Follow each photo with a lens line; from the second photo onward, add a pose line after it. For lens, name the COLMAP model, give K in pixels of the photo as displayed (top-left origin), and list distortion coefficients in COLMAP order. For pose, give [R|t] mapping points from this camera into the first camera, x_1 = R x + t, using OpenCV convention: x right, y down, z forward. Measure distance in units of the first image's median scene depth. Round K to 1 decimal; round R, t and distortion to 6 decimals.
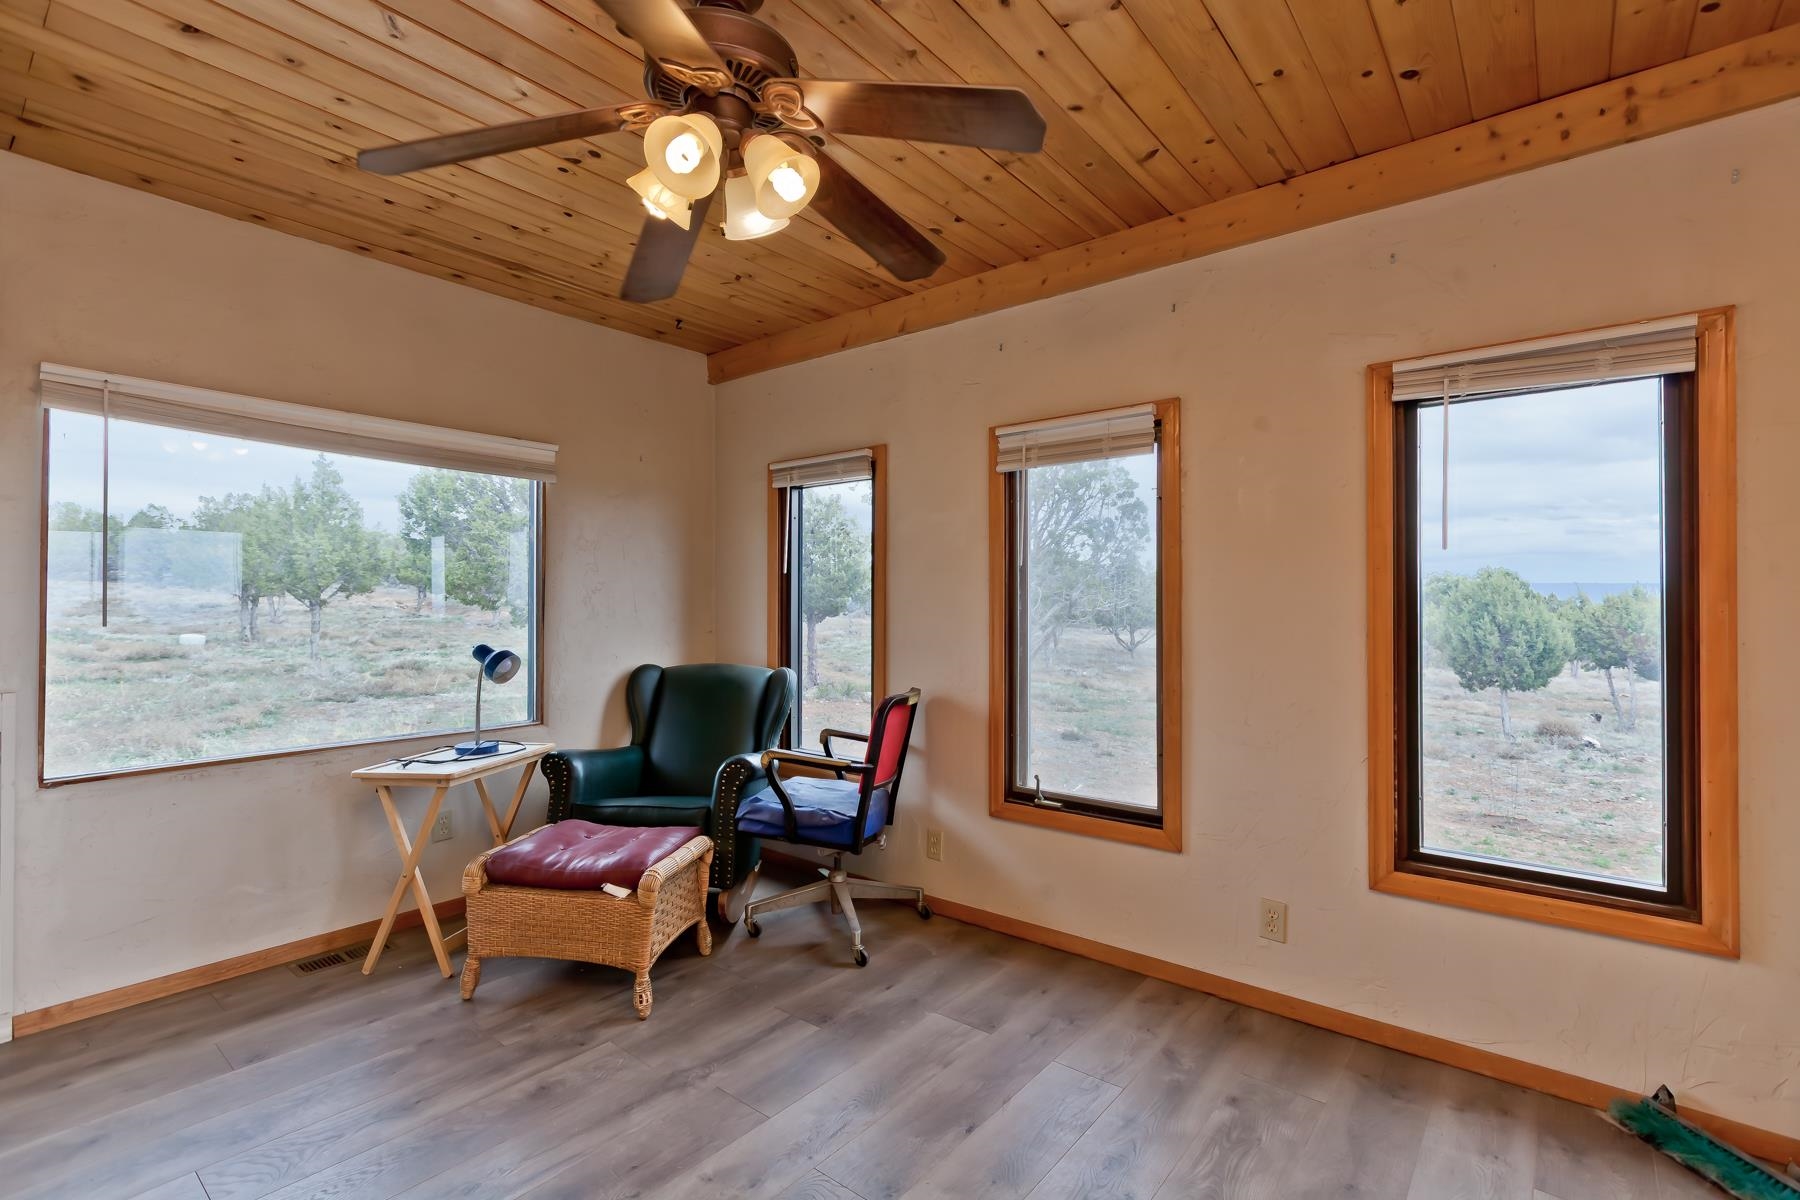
lens RADIAL K [[807.0, 0, 898.1], [0, 807.0, 597.0], [0, 0, 1]] dist [0.004830, -0.001680]
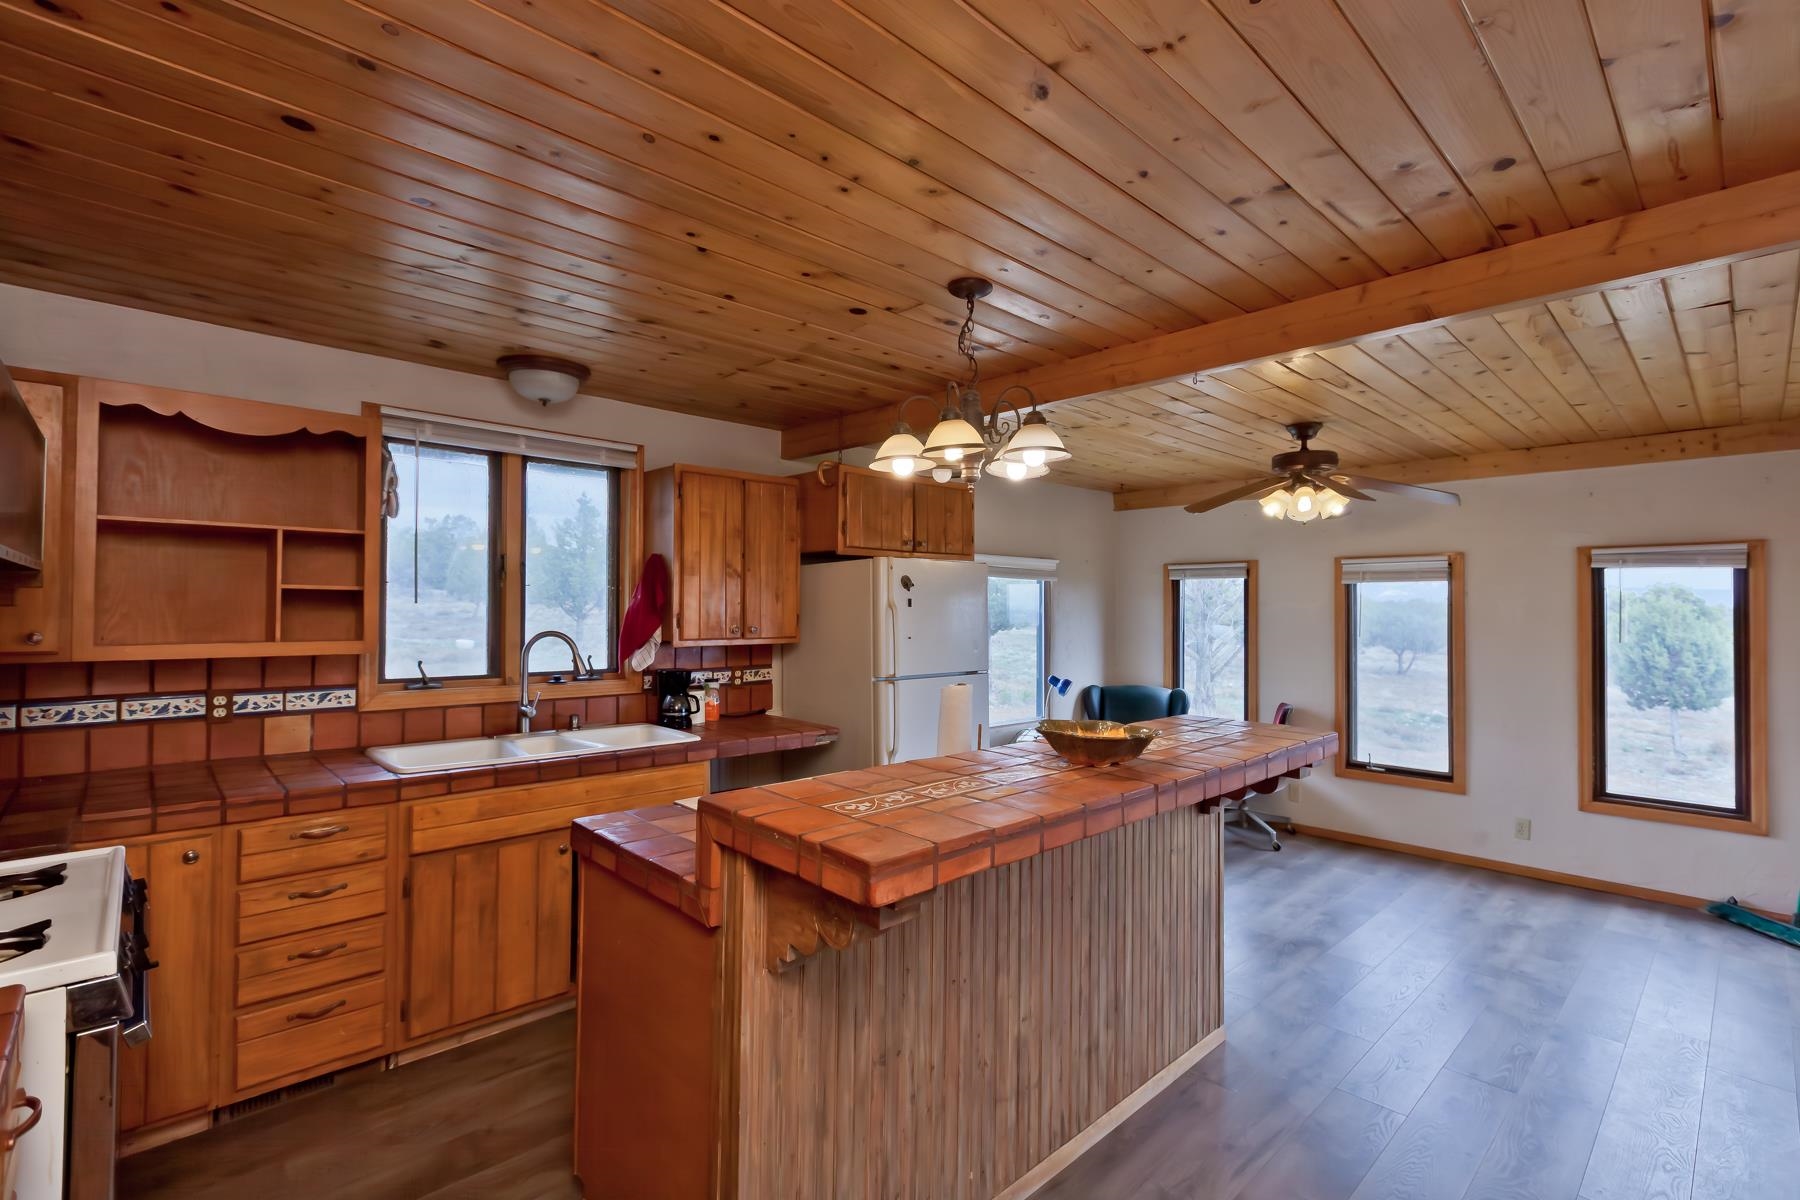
lens RADIAL K [[807.0, 0, 898.2], [0, 807.0, 596.7], [0, 0, 1]] dist [0.004830, -0.001680]
pose [[0.992122, 0.003459, -0.125230, -0.681368], [-0.004188, 0.999976, -0.005558, -0.121680], [0.125208, 0.006038, 0.992112, -0.977188]]
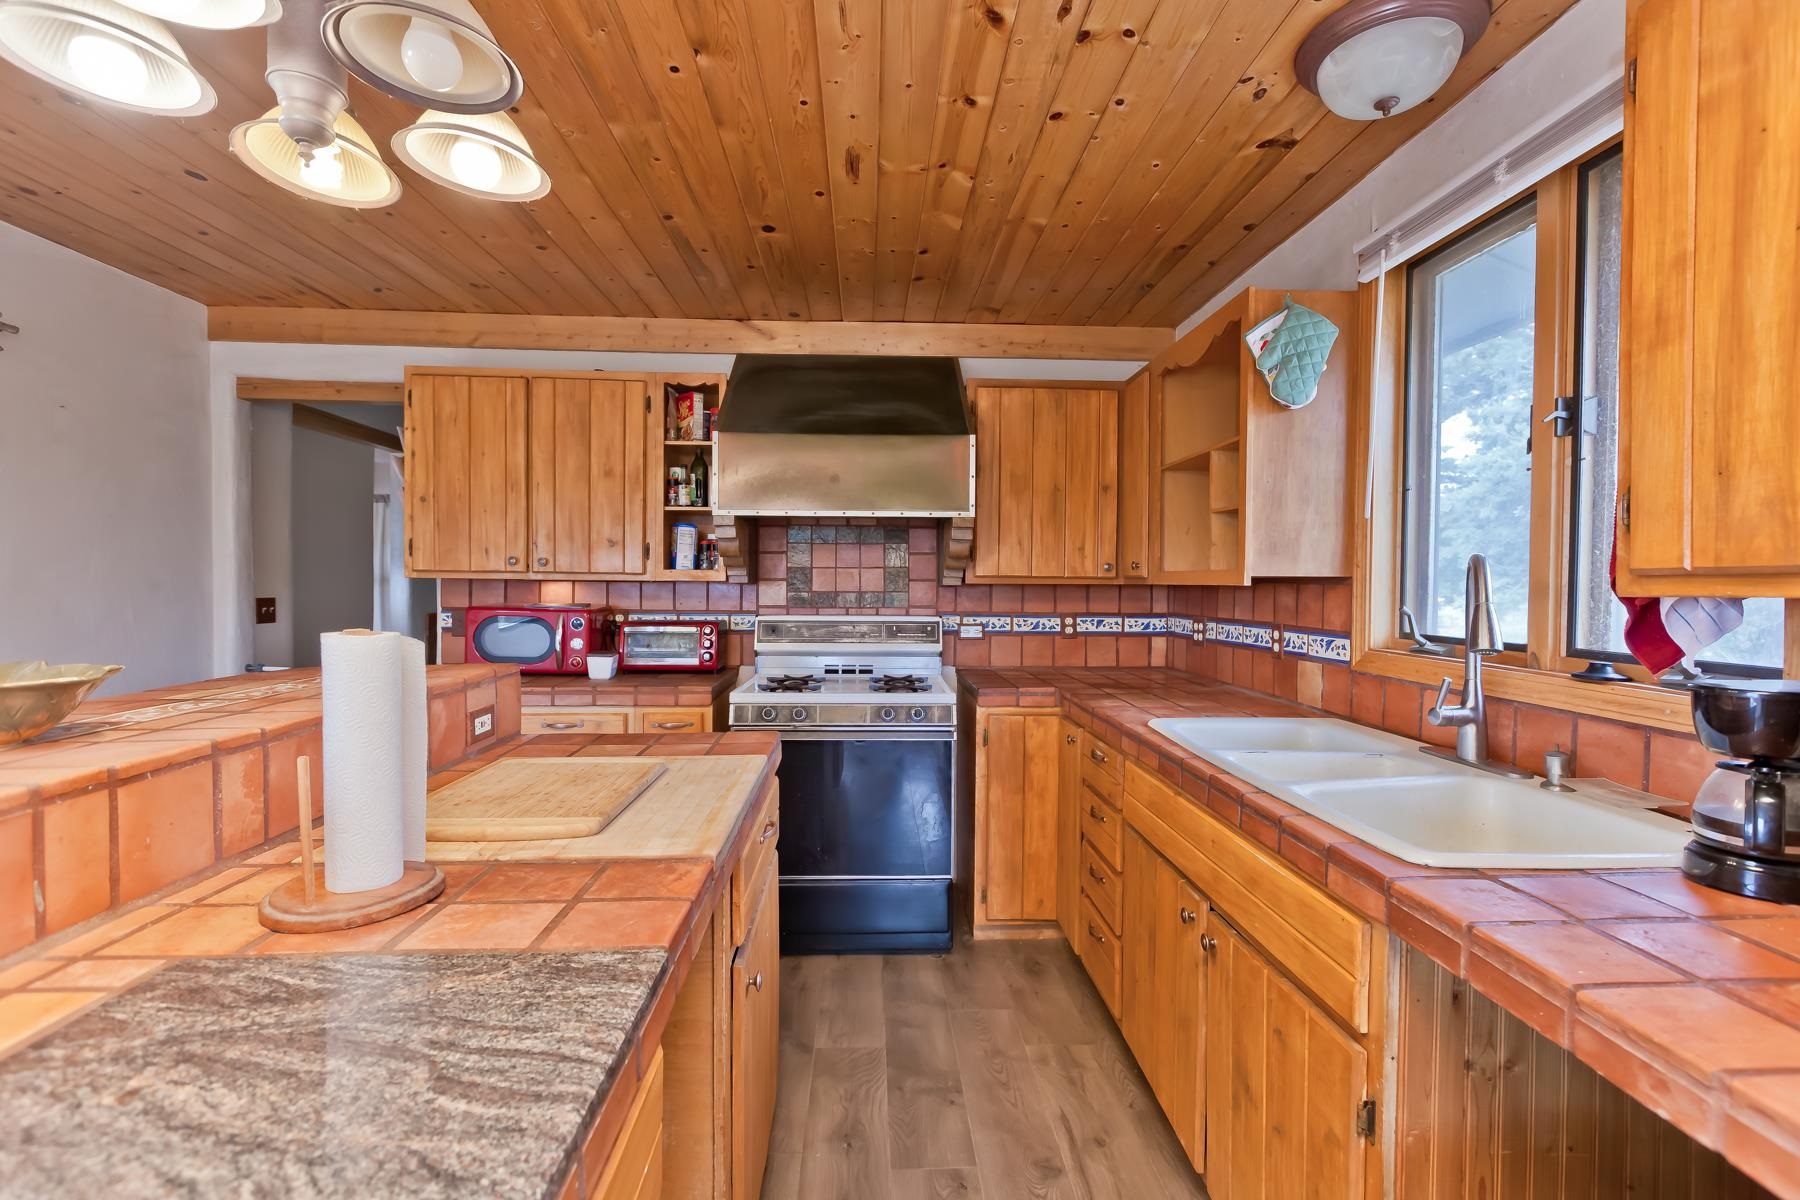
lens RADIAL K [[807.0, 0, 901.6], [0, 807.0, 600.2], [0, 0, 1]] dist [0.004830, -0.001680]
pose [[-0.737901, 0.004652, -0.674893, -0.647028], [-0.004542, 0.999919, 0.011859, -0.046900], [0.674894, 0.011816, -0.737820, 0.325874]]
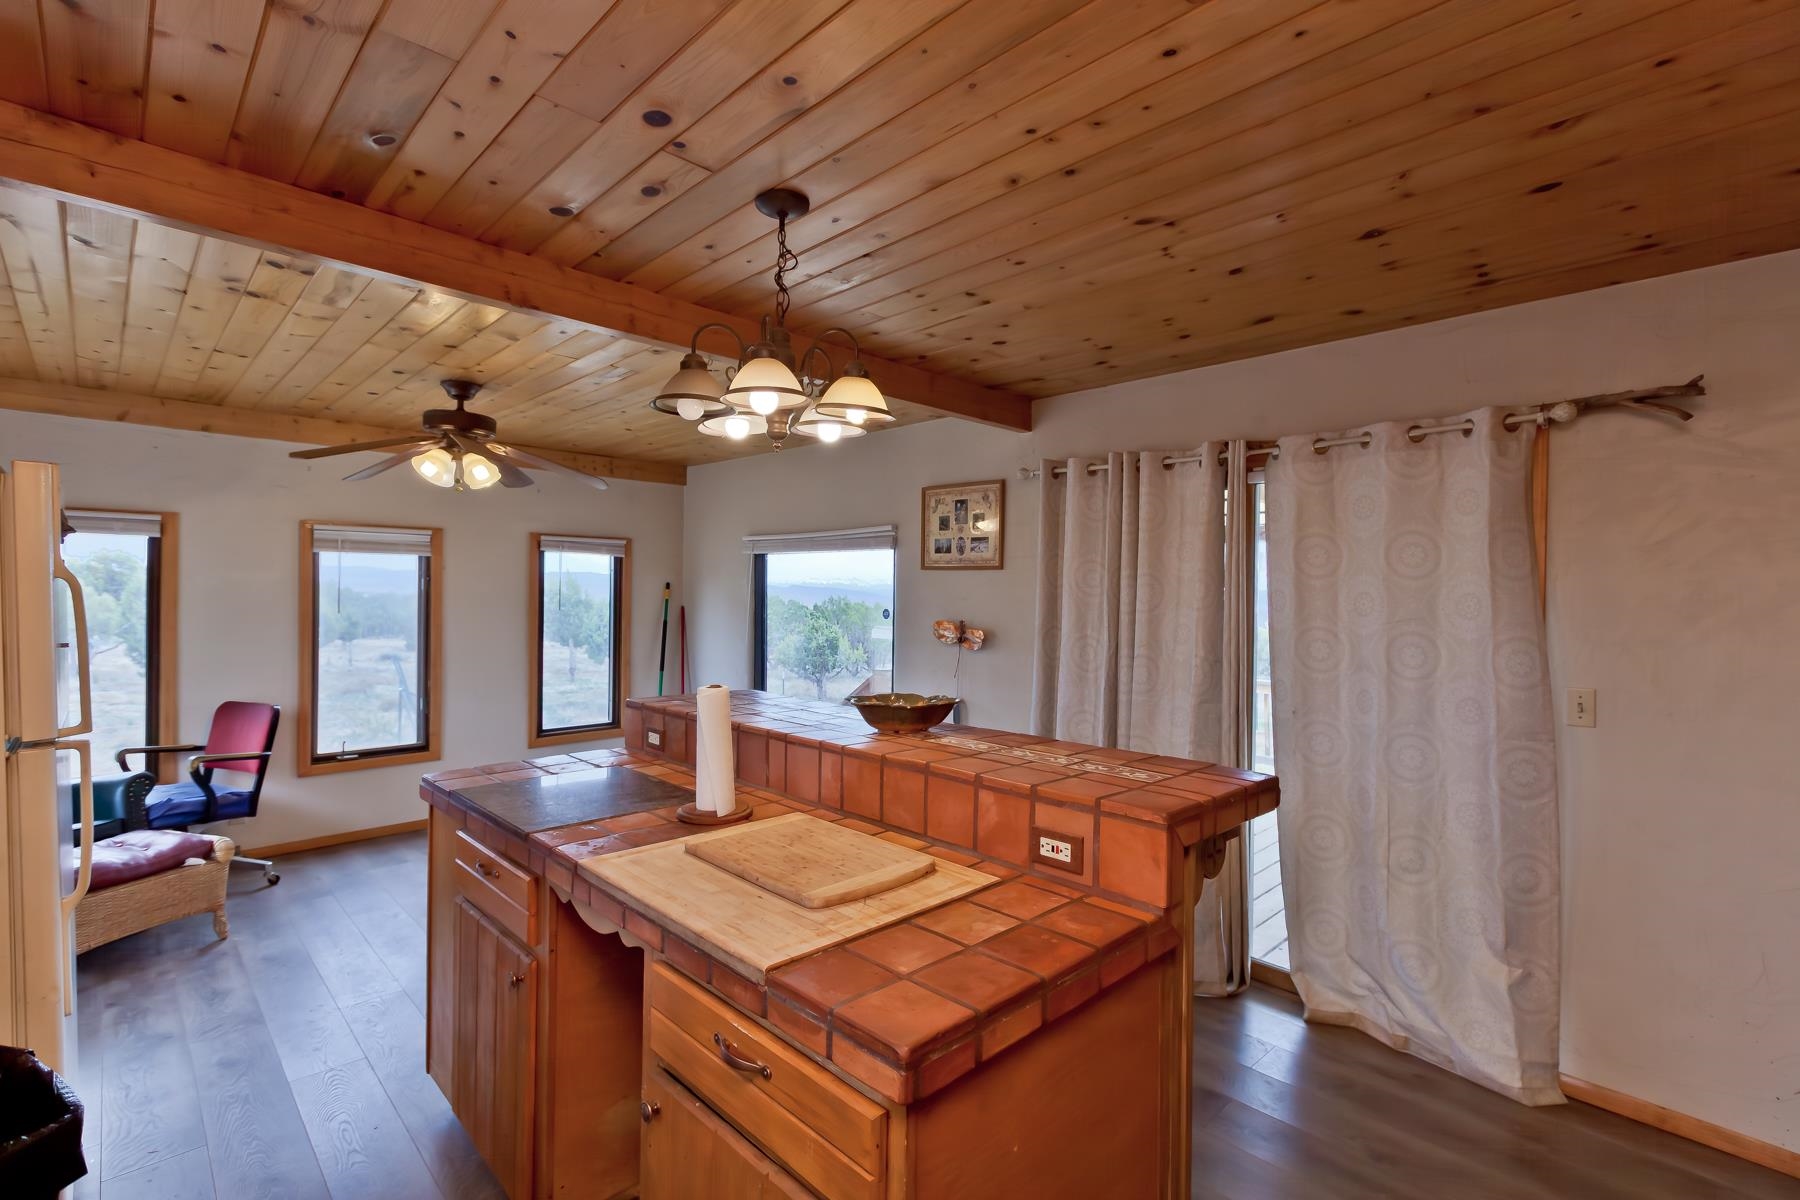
lens RADIAL K [[807.0, 0, 907.2], [0, 807.0, 595.6], [0, 0, 1]] dist [0.004830, -0.001680]
pose [[0.105981, -0.005750, 0.994352, -1.399207], [-0.023098, 0.999699, 0.008243, -0.119592], [-0.994100, -0.023841, 0.105816, -0.317654]]
